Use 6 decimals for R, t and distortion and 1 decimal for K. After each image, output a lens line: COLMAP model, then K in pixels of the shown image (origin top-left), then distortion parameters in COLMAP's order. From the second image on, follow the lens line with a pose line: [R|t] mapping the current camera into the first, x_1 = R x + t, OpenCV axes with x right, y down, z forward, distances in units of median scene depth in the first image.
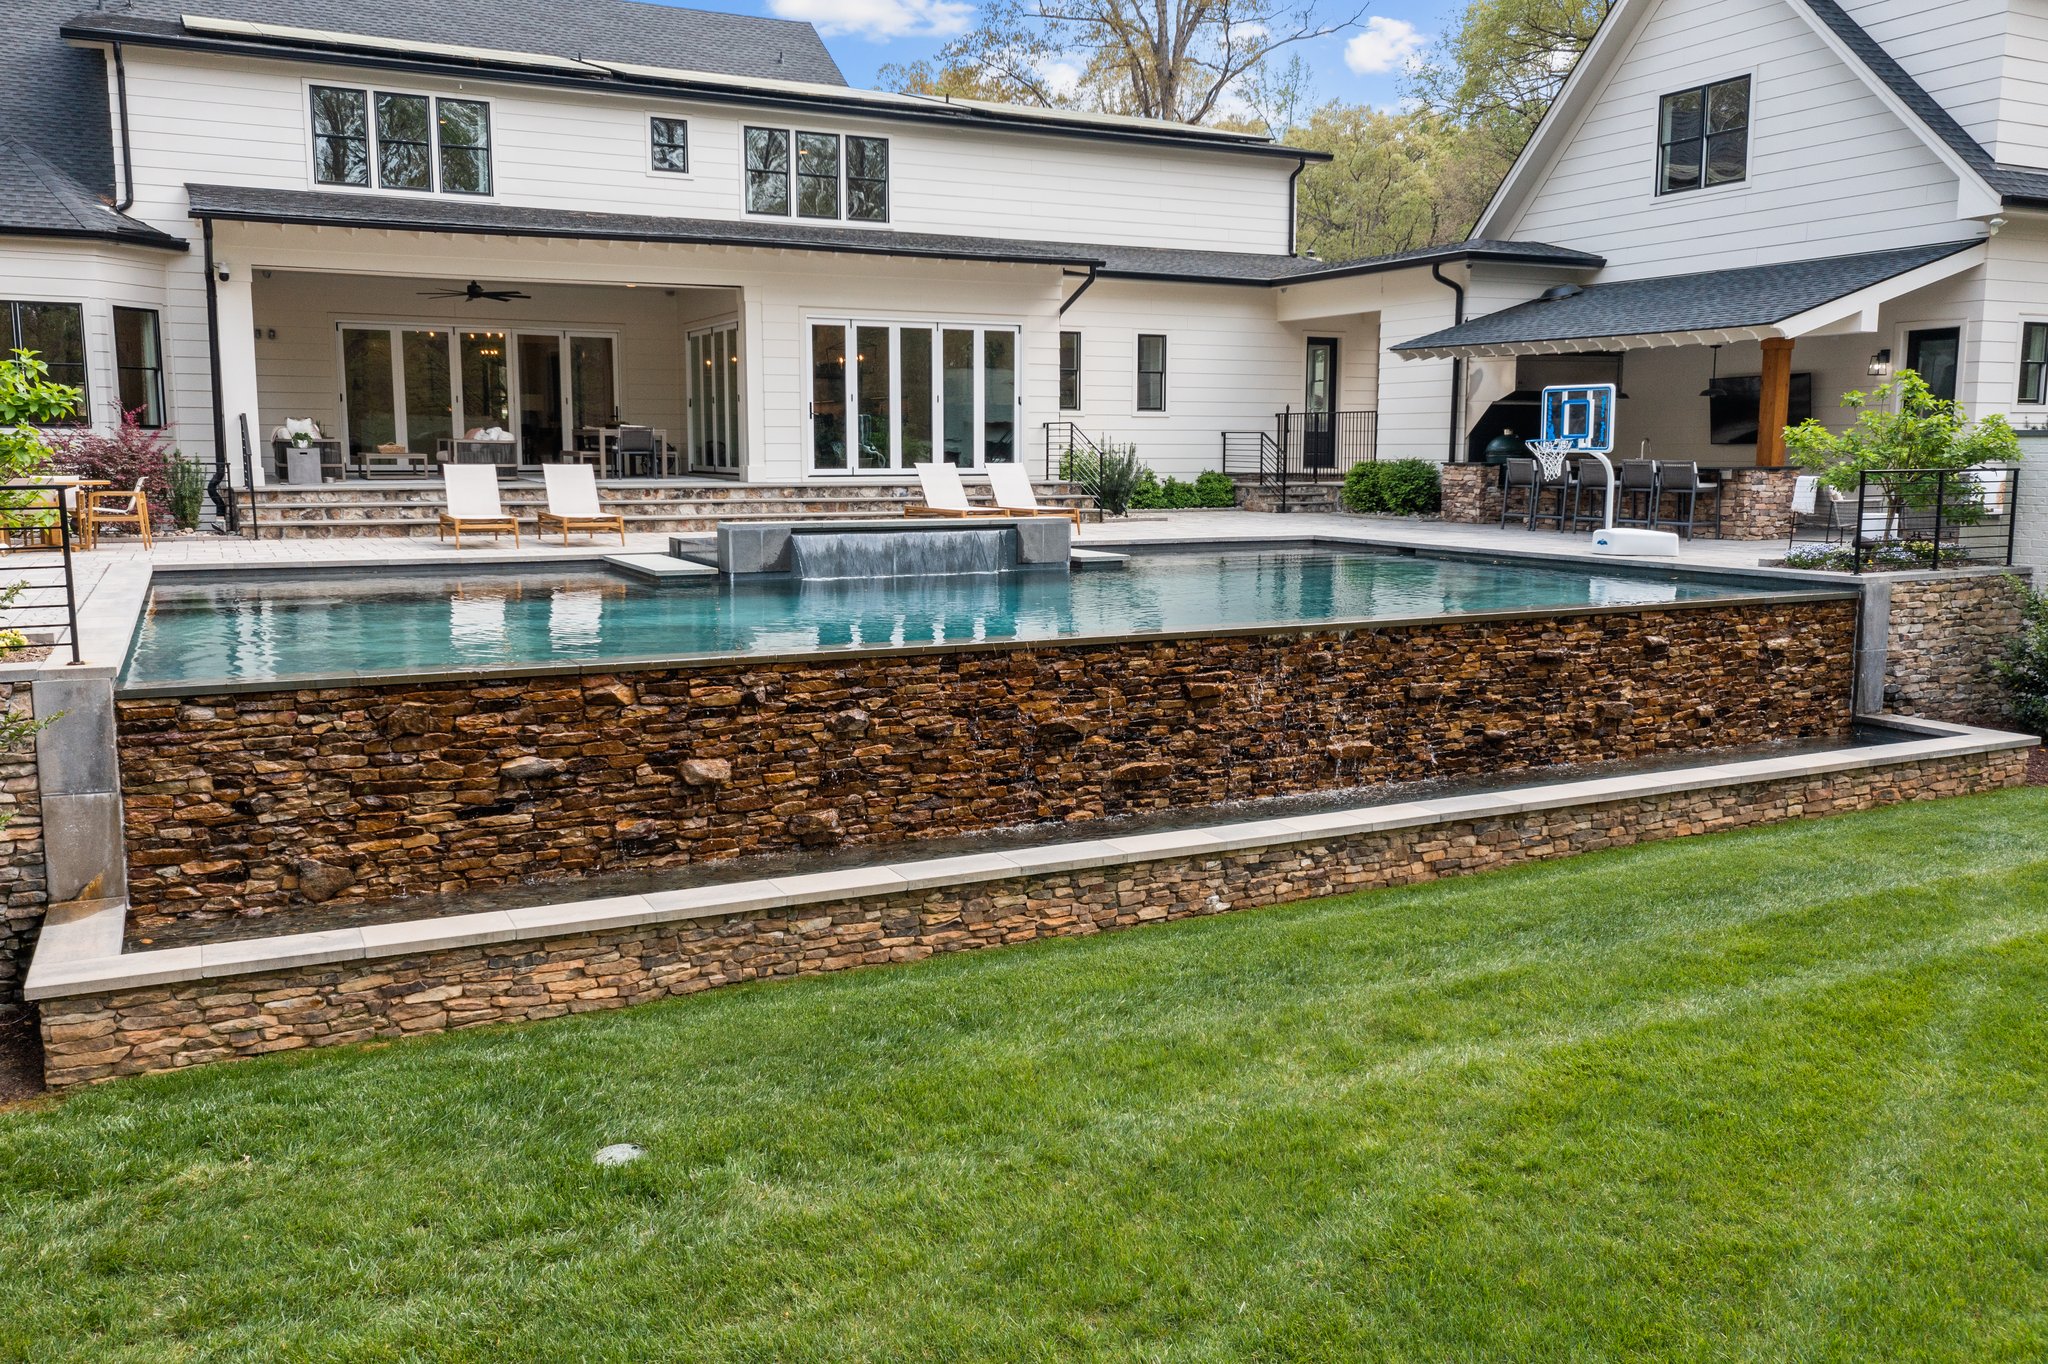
lens RADIAL K [[1630.5, 0, 1033.8], [0, 1630.5, 692.1], [0, 0, 1]] dist [-0.008884, 0.014372]
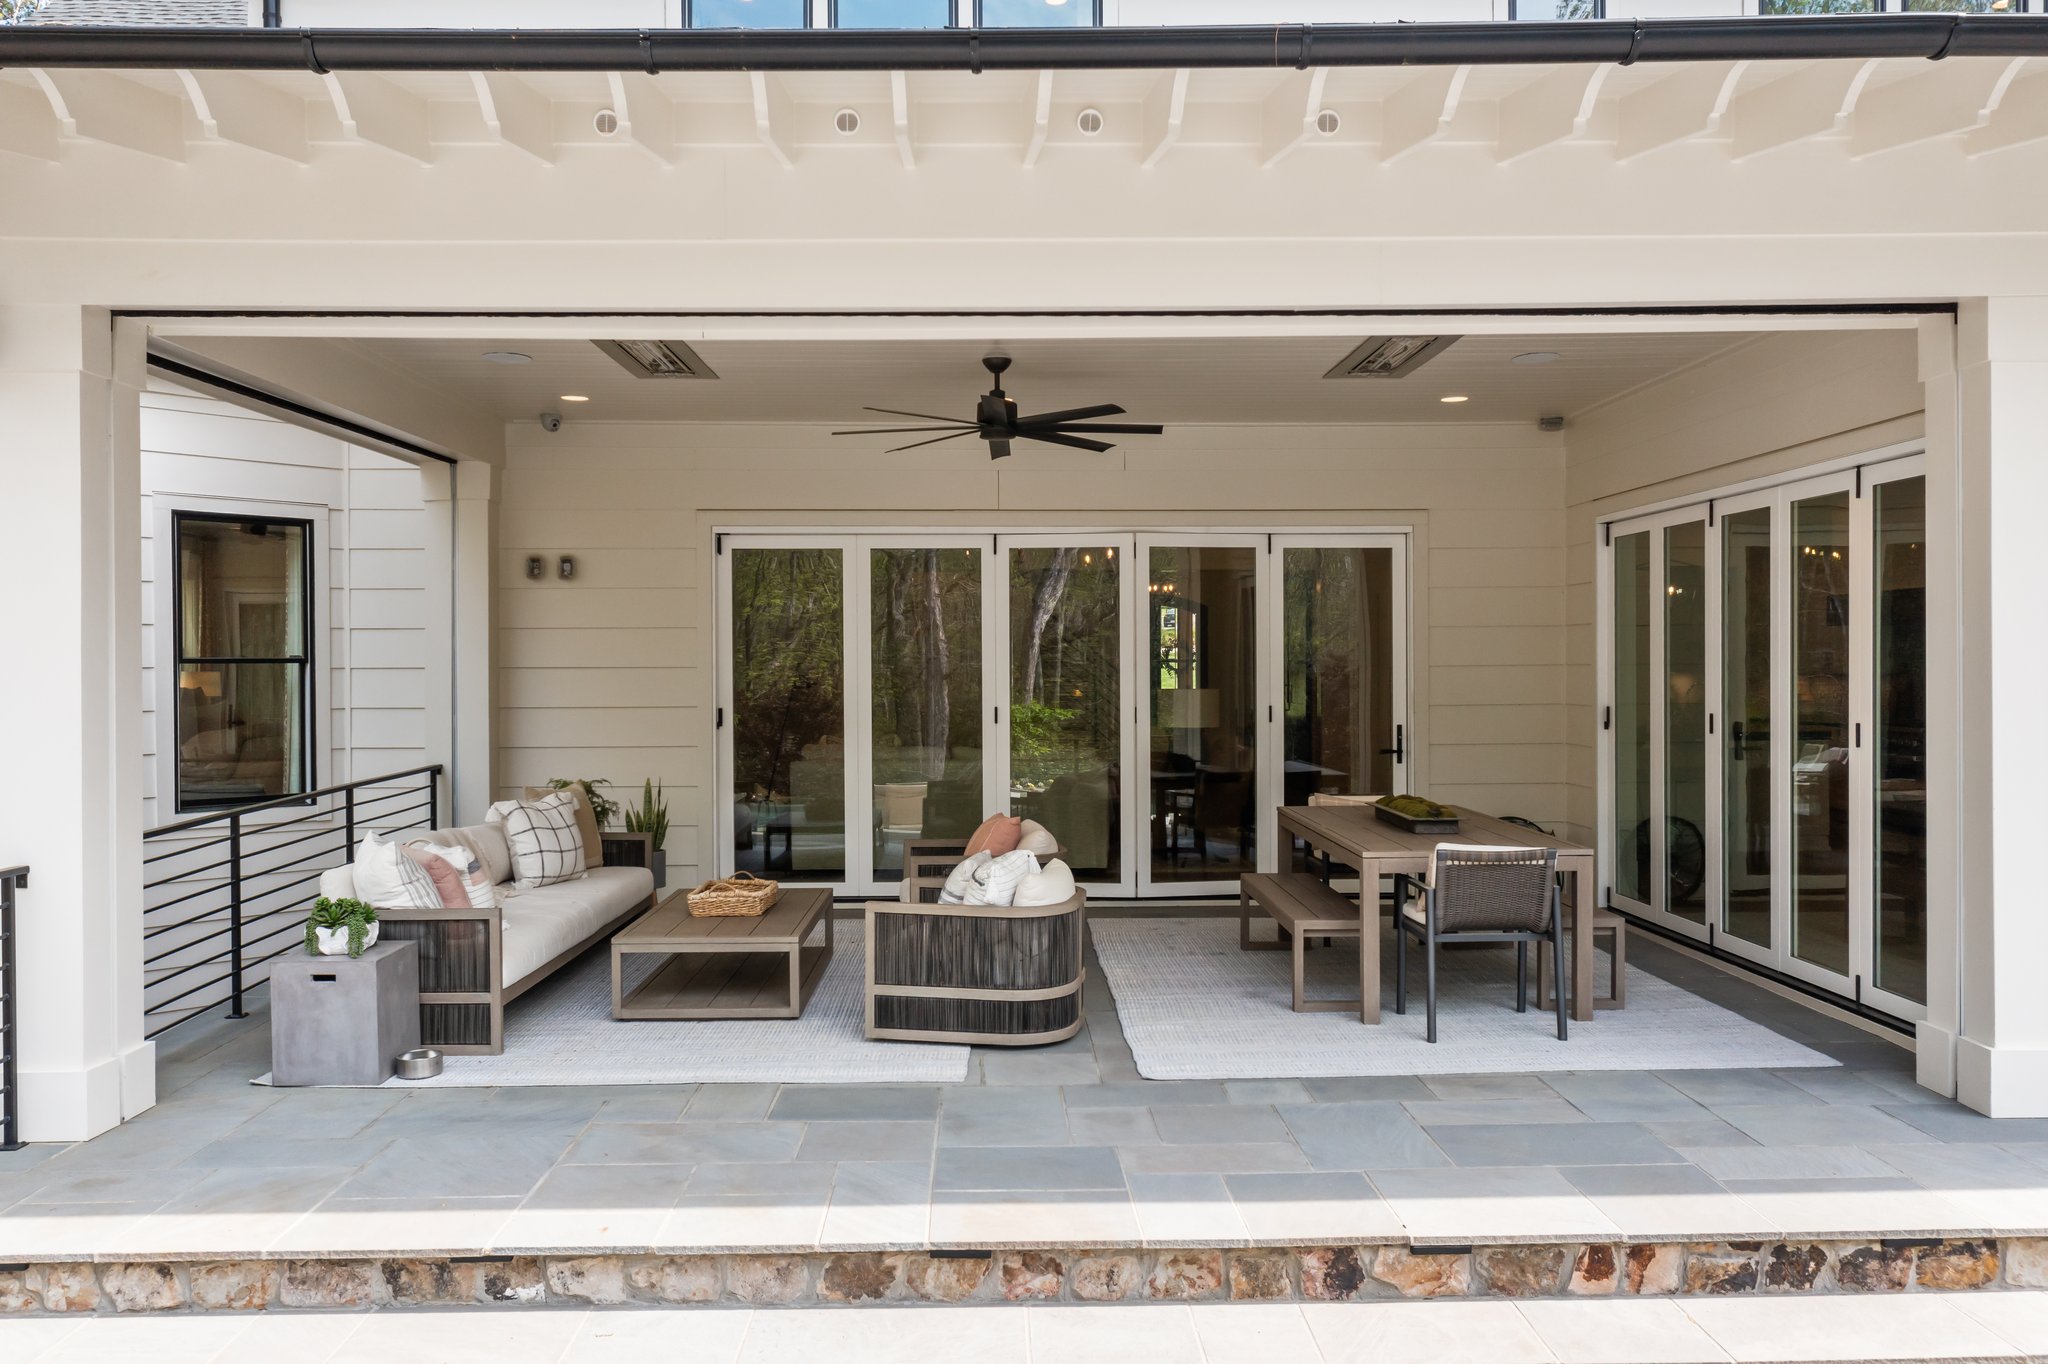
lens RADIAL K [[1630.5, 0, 1021.5], [0, 1630.5, 690.4], [0, 0, 1]] dist [-0.008884, 0.014372]
pose [[0.902838, -0.002083, -0.429975, -0.365498], [-0.056694, 0.990681, -0.123843, -0.279413], [0.426226, 0.136187, 0.894307, 1.321508]]
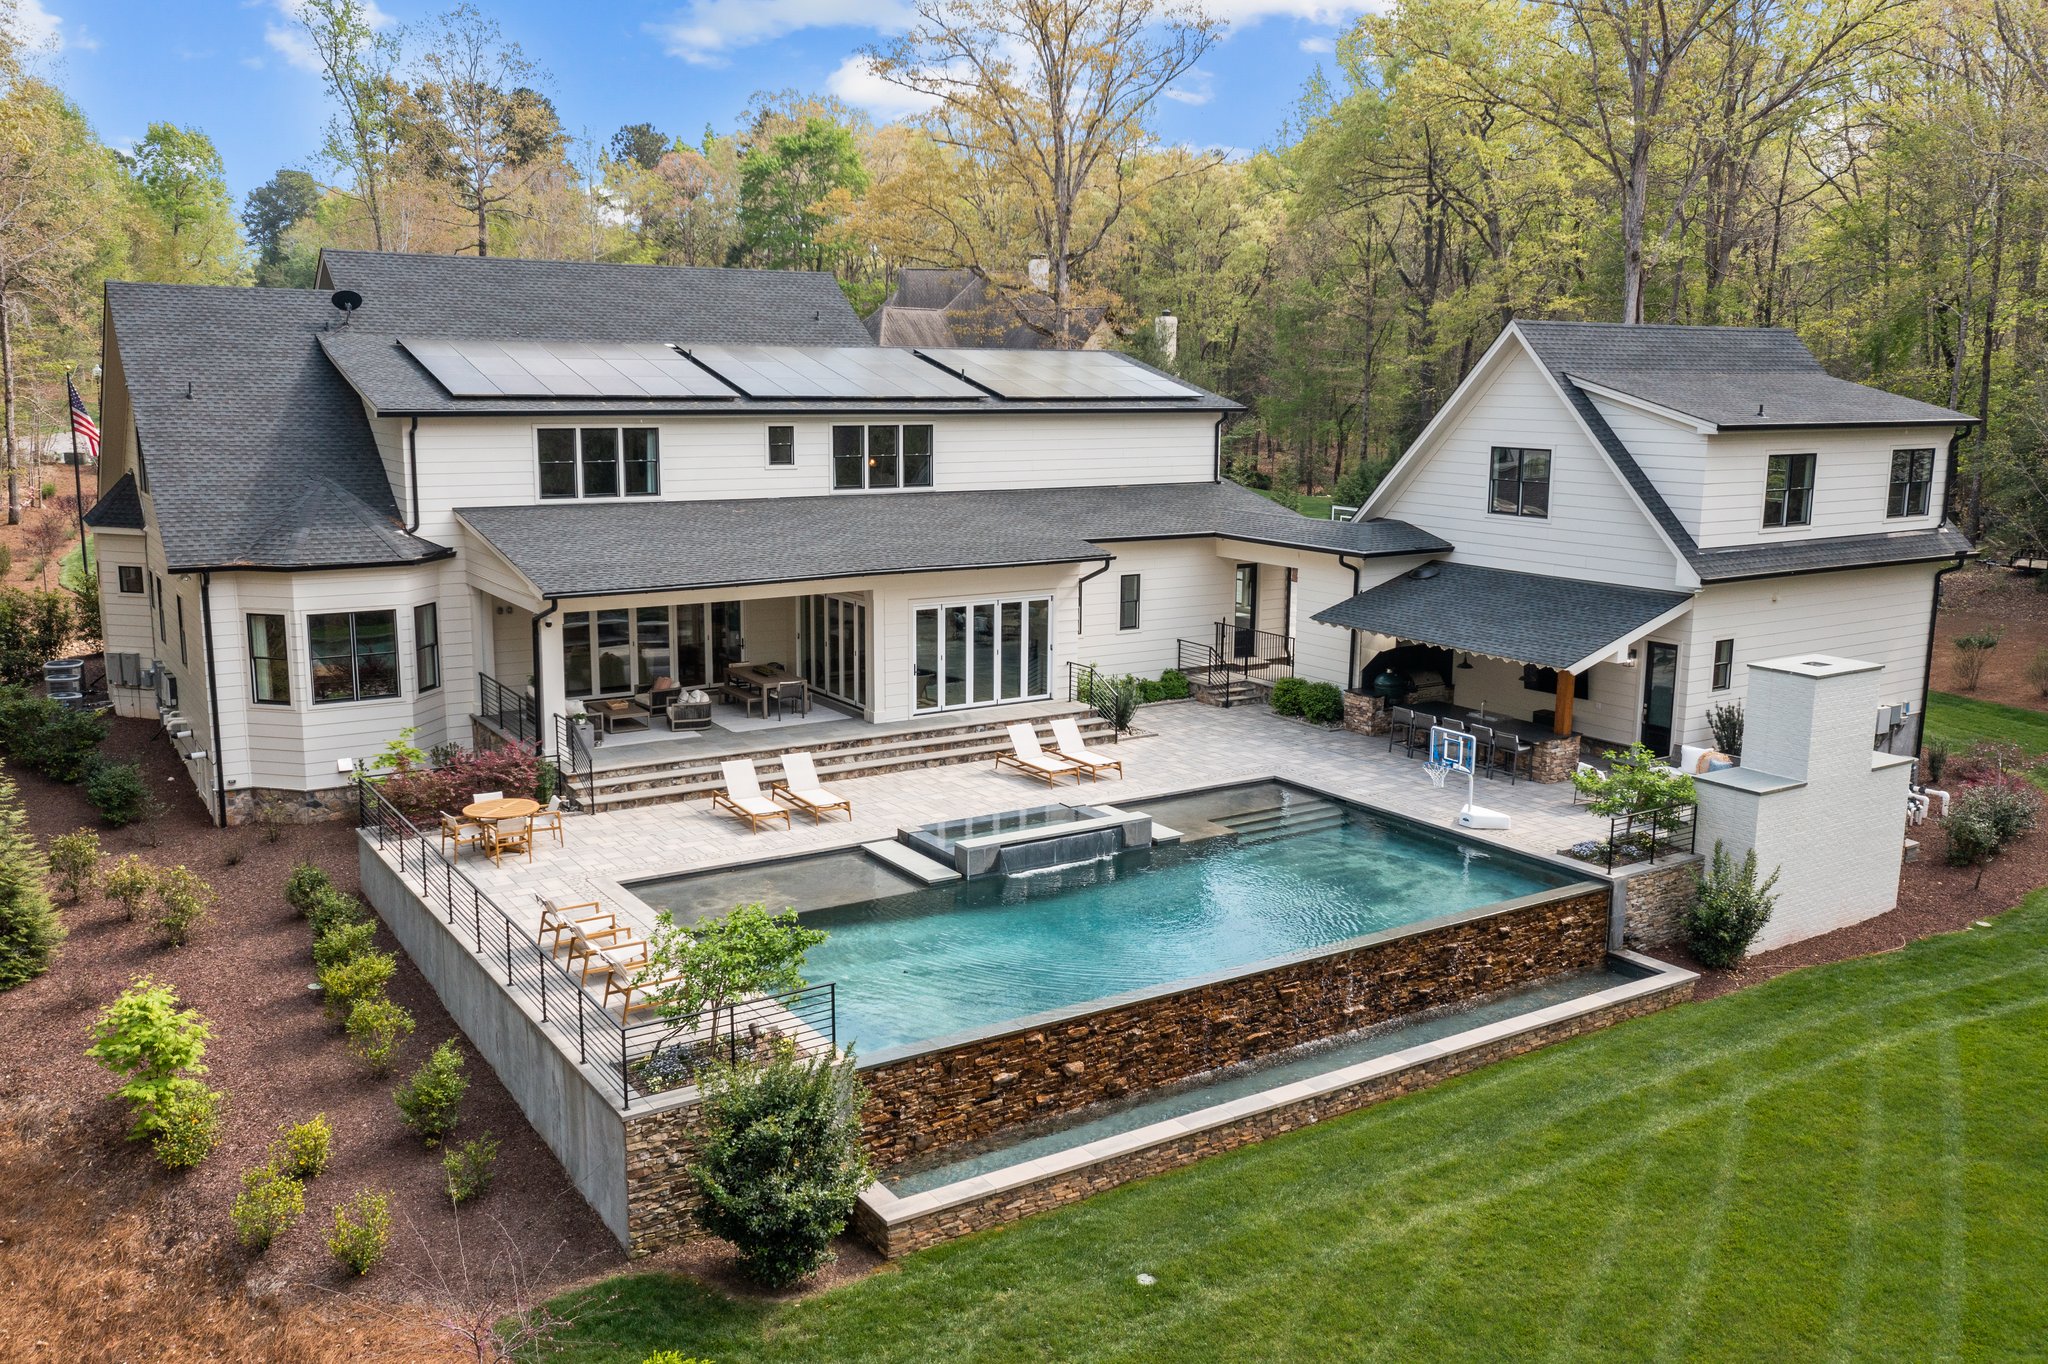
lens RADIAL K [[1630.5, 0, 1033.6], [0, 1630.5, 695.0], [0, 0, 1]] dist [-0.008884, 0.014372]
pose [[0.993554, -0.015181, 0.112340, -0.358503], [0.010629, 0.999102, 0.041008, -0.384644], [-0.112861, -0.039550, 0.992823, -0.777923]]
